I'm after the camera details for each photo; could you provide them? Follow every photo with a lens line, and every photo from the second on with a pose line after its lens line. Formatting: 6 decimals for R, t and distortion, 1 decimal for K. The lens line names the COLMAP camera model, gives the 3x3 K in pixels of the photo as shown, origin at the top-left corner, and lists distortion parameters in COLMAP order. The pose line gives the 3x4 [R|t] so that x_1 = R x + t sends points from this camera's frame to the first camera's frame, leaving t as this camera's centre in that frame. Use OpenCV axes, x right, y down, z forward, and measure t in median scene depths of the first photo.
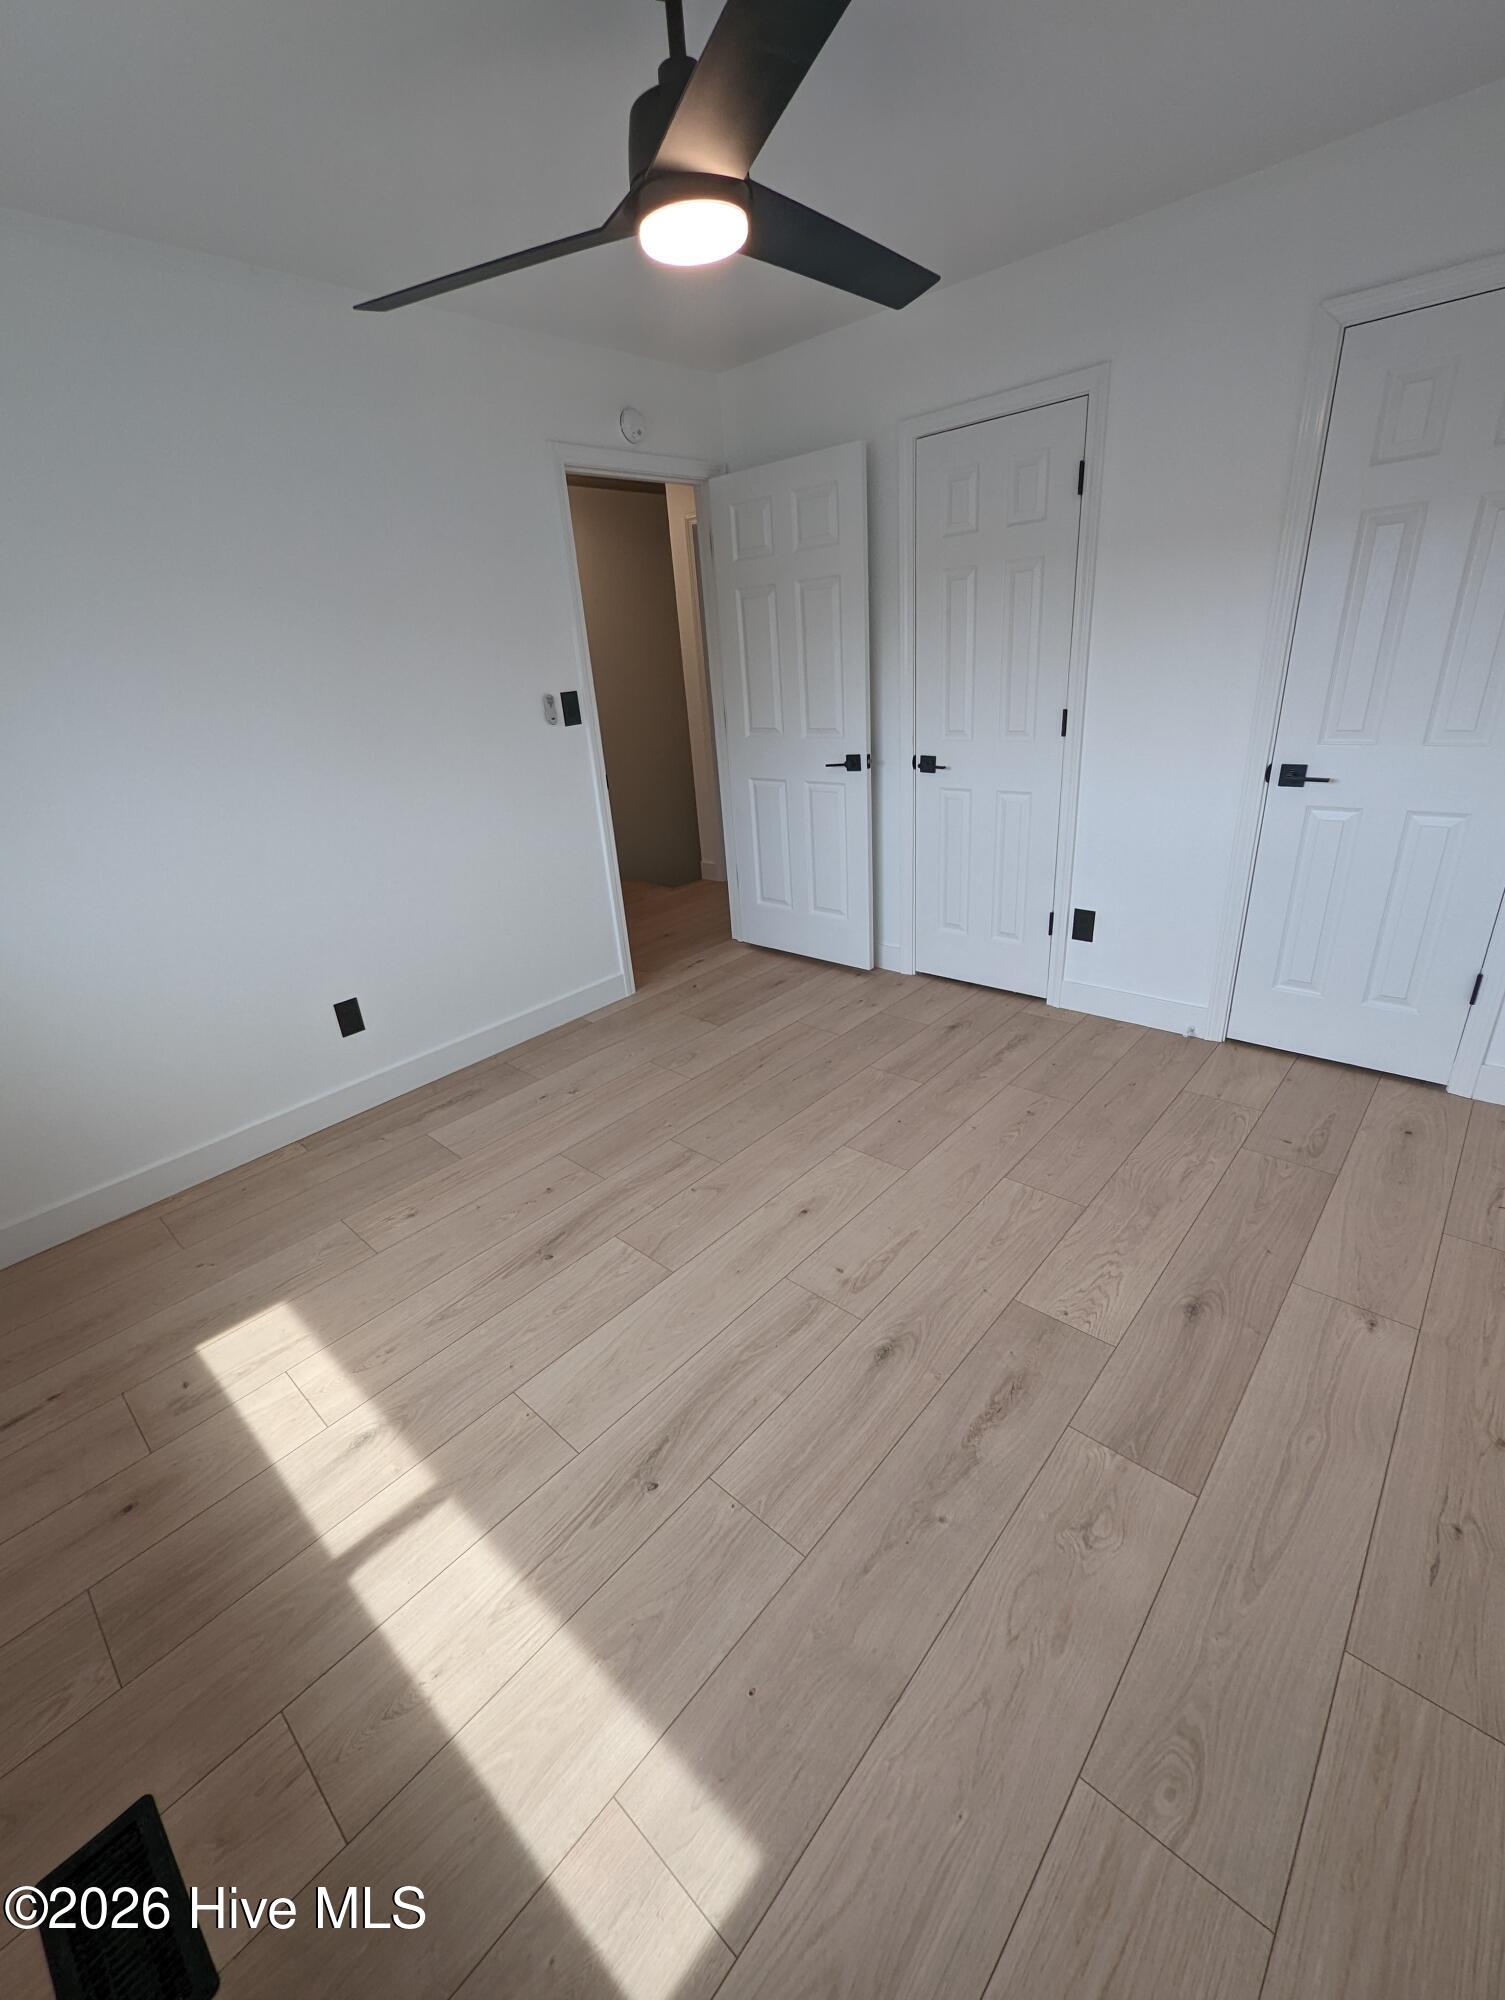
lens RADIAL K [[826.9, 0, 755.0], [0, 826.9, 994.7], [0, 0, 1]] dist [-0.000854, -0.000597]
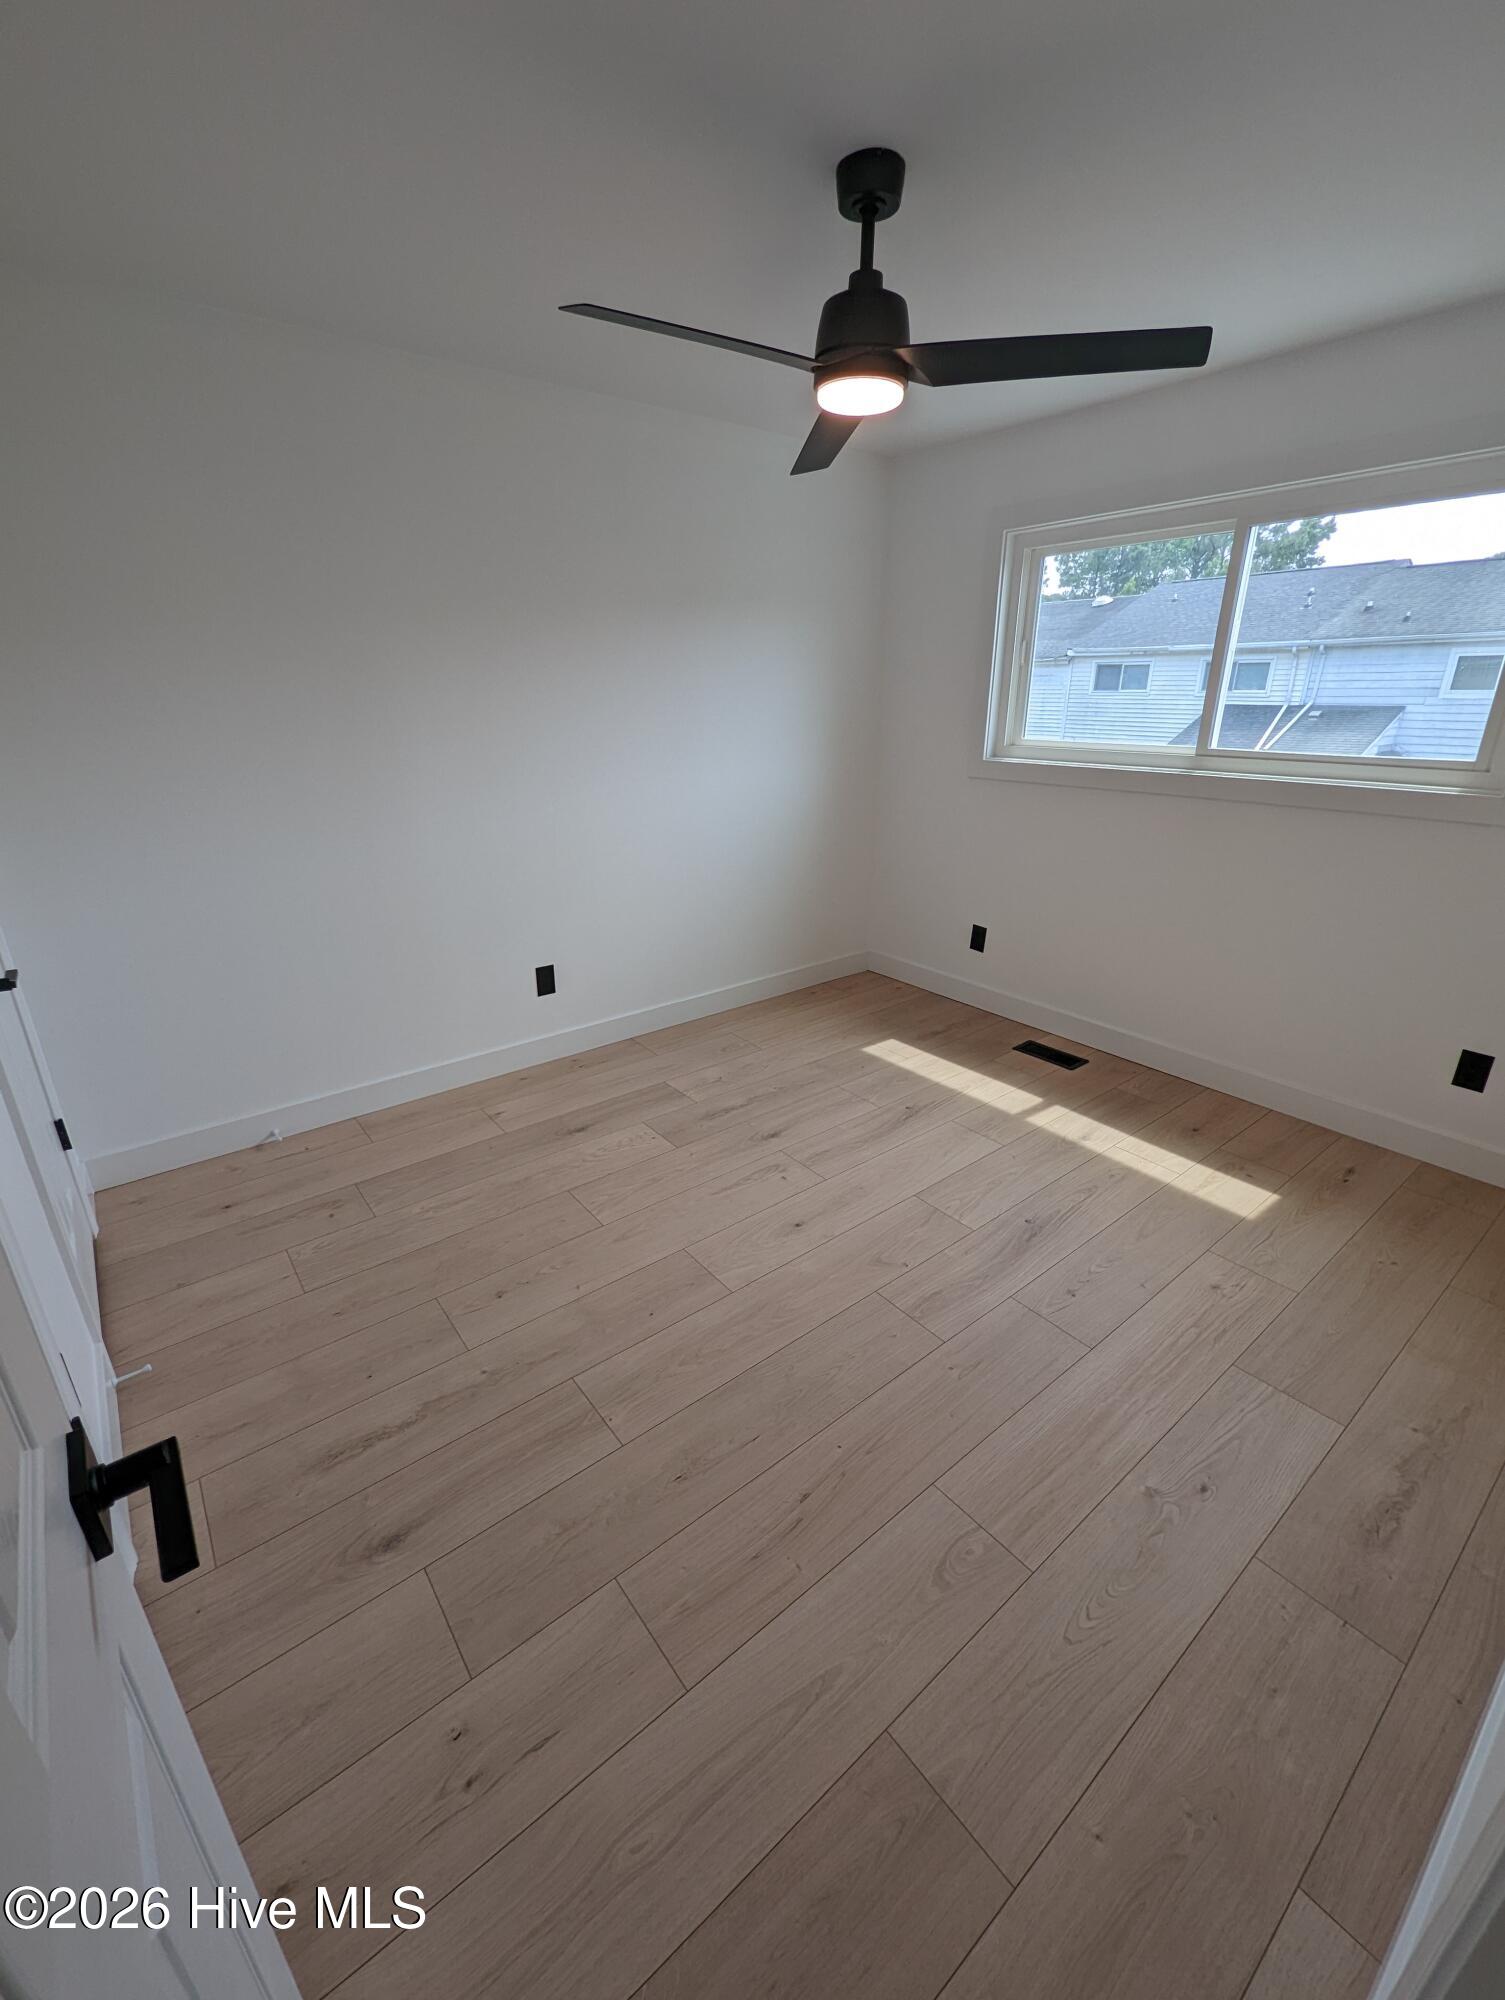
lens RADIAL K [[826.9, 0, 749.7], [0, 826.9, 1002.5], [0, 0, 1]] dist [-0.000854, -0.000597]
pose [[-0.982338, 0.013653, 0.186616, -0.098160], [0.138561, 0.723327, 0.676461, -0.804993], [-0.125749, 0.690371, -0.712443, 1.834389]]
